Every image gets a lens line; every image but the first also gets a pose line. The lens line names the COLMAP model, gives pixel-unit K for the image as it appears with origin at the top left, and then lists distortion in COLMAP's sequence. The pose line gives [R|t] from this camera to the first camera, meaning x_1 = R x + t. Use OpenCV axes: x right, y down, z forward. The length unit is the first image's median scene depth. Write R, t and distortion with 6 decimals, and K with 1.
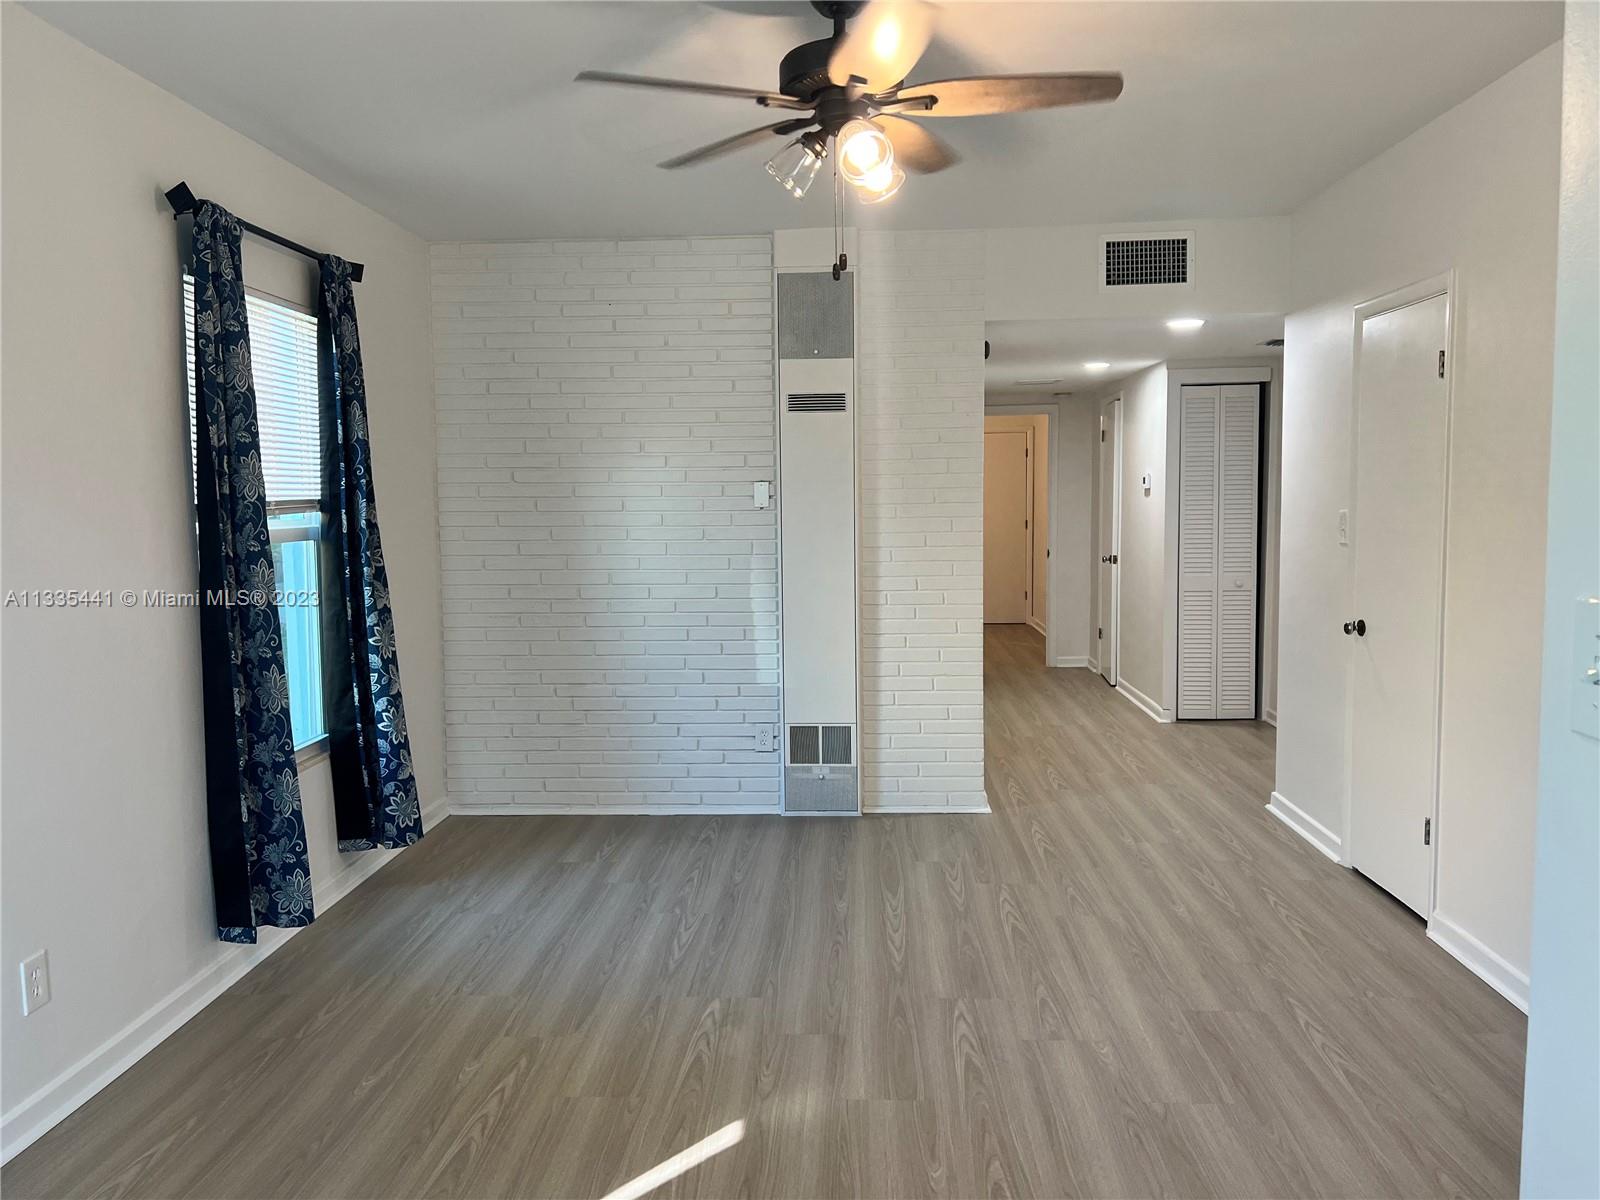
lens RADIAL K [[1202.3, 0, 795.3], [0, 1202.3, 619.4], [0, 0, 1]] dist [0.090988, -0.140552]
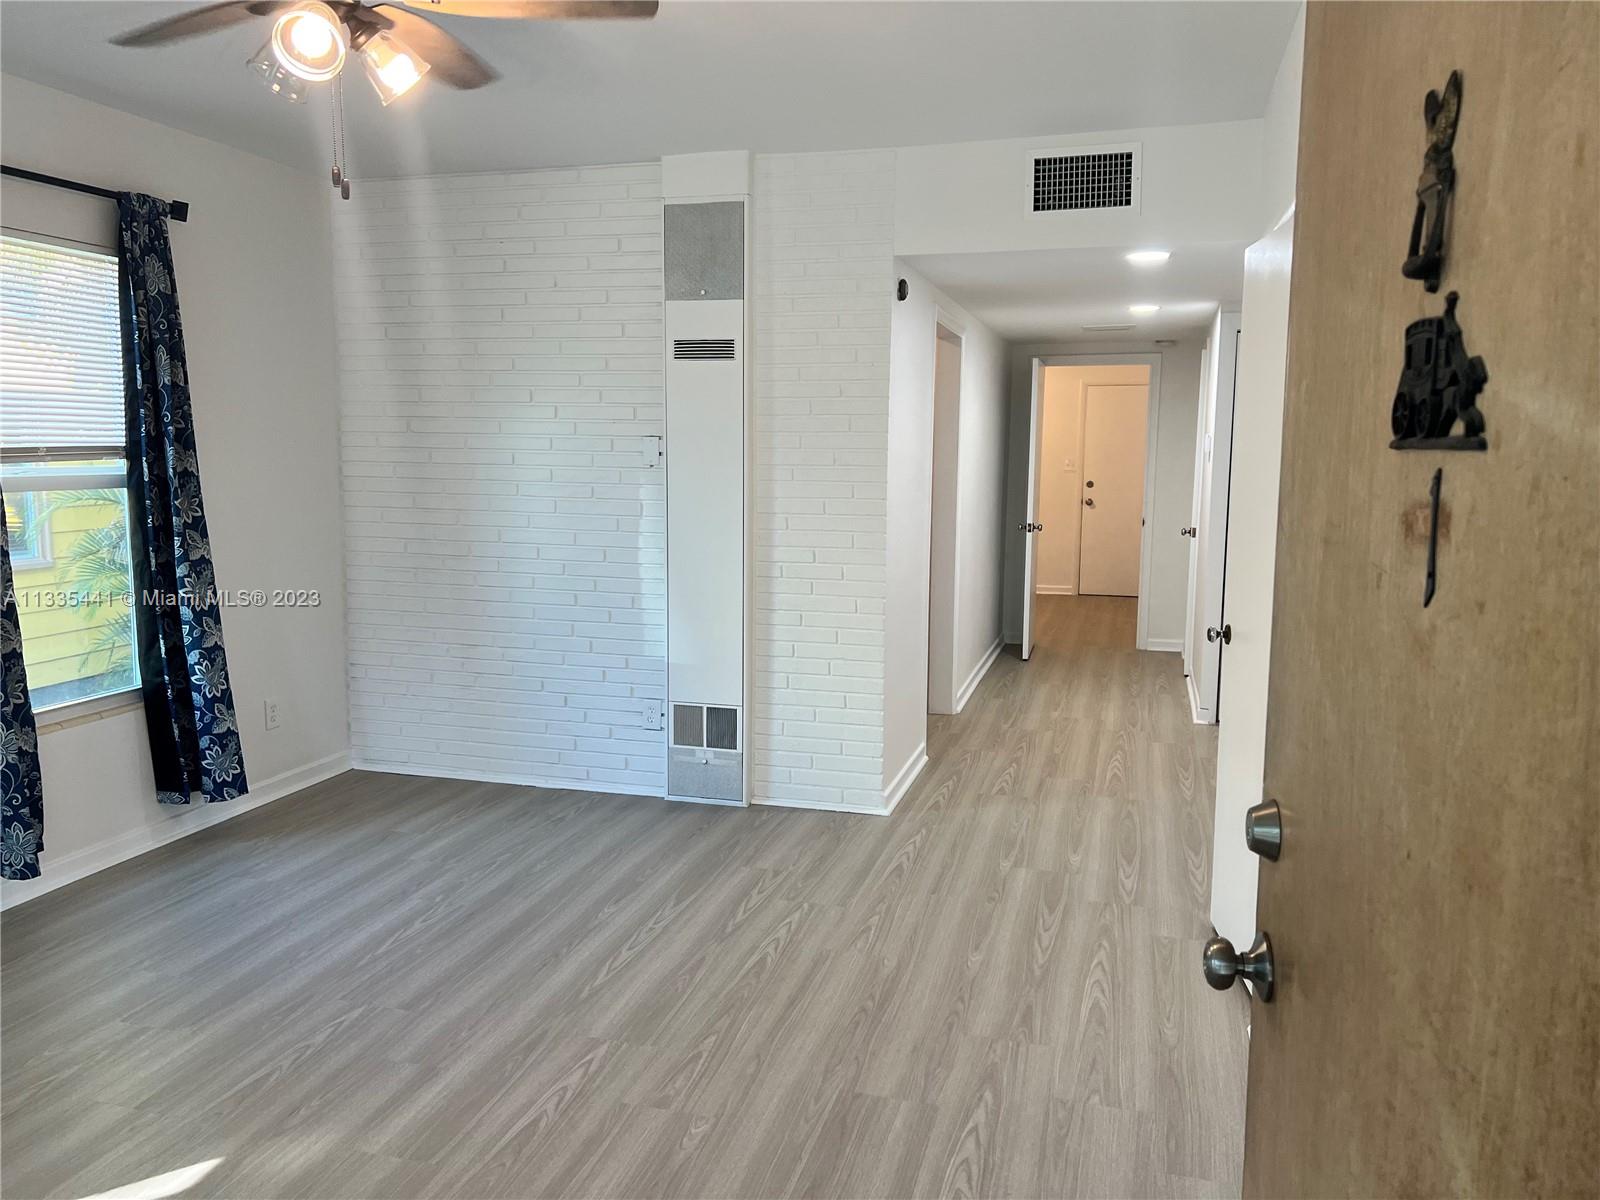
lens RADIAL K [[1198.0, 0, 797.0], [0, 1198.0, 628.3], [0, 0, 1]] dist [0.061188, -0.075144]
pose [[0.973288, 0.055972, -0.222660, 0.300134], [-0.045036, 0.997530, 0.053895, -0.024000], [0.225126, -0.042428, 0.973405, 0.134499]]
